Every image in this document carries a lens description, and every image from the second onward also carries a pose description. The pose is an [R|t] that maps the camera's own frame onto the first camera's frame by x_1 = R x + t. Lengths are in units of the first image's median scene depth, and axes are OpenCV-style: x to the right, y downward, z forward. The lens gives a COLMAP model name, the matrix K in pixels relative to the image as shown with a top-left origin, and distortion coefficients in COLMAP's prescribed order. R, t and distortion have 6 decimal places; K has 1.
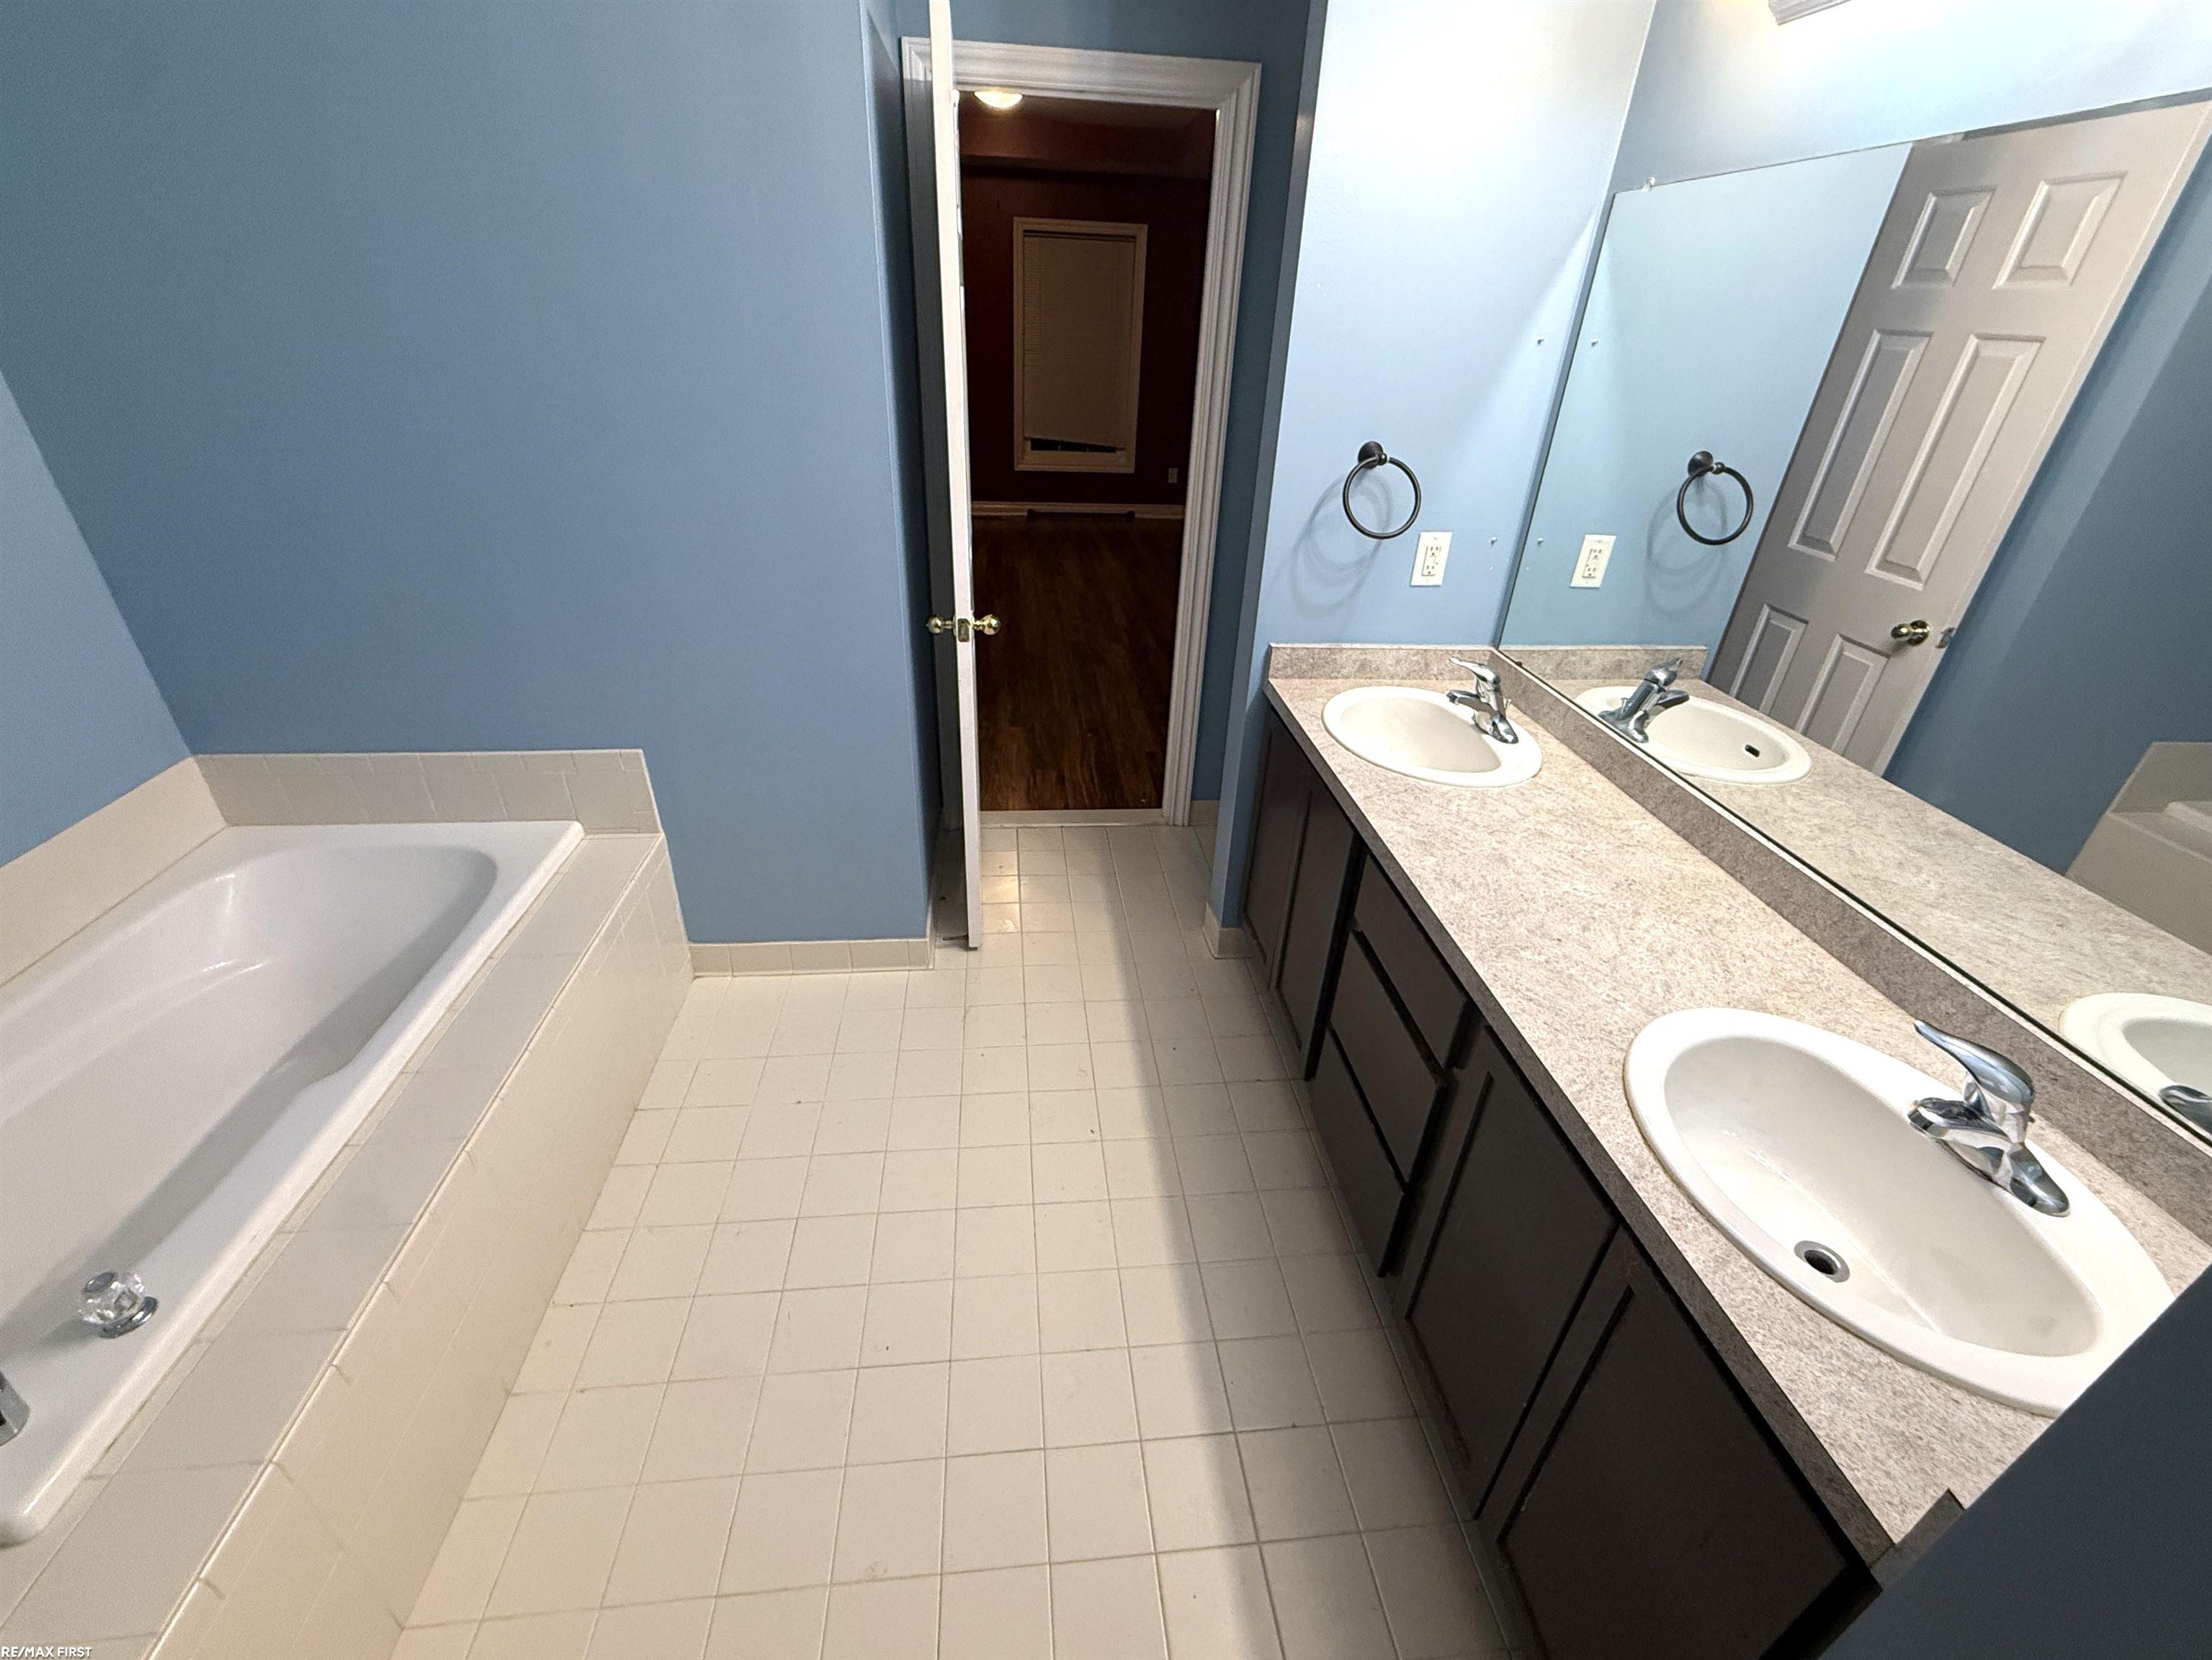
lens RADIAL K [[923.4, 0, 1094.5], [0, 923.4, 825.6], [0, 0, 1]] dist [0.001288, -0.000008]
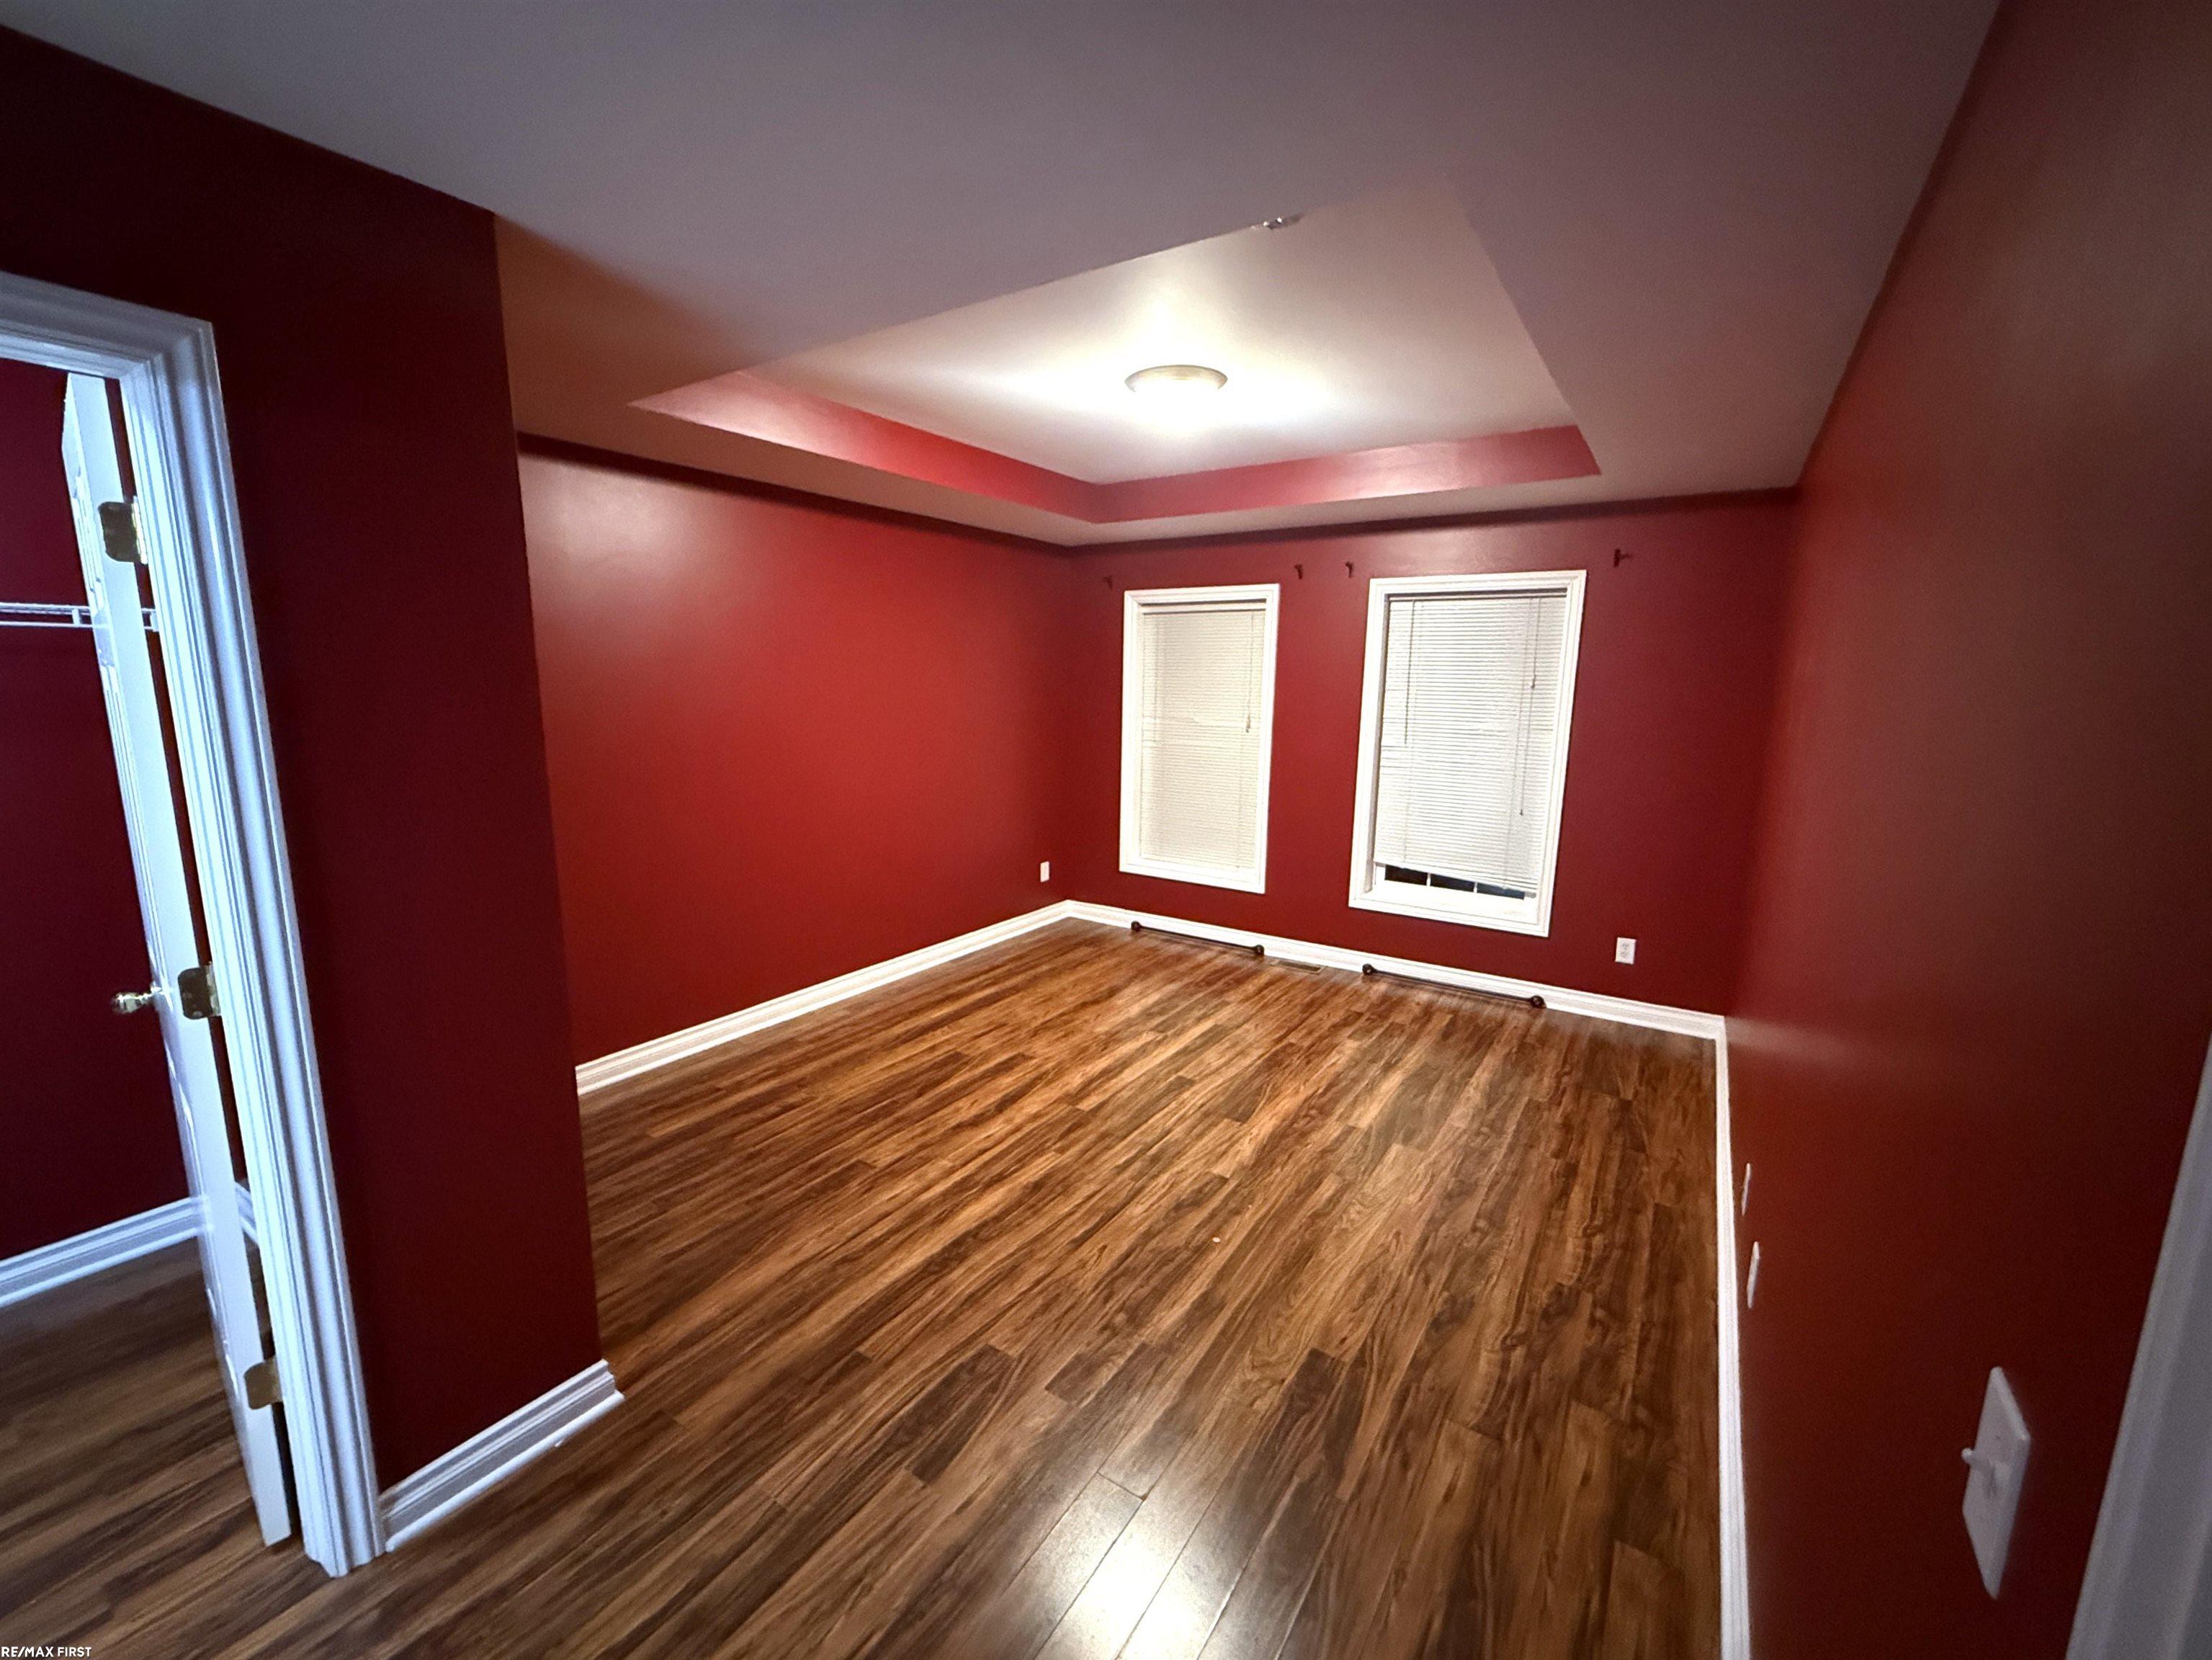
lens RADIAL K [[893.9, 0, 1106.0], [0, 893.9, 830.0], [0, 0, 1]] dist [0.002172, -0.000497]
pose [[0.773590, 0.081700, -0.628397, 0.546934], [-0.298946, 0.921422, -0.248221, -0.674926], [0.558739, 0.379878, 0.737226, 1.224974]]
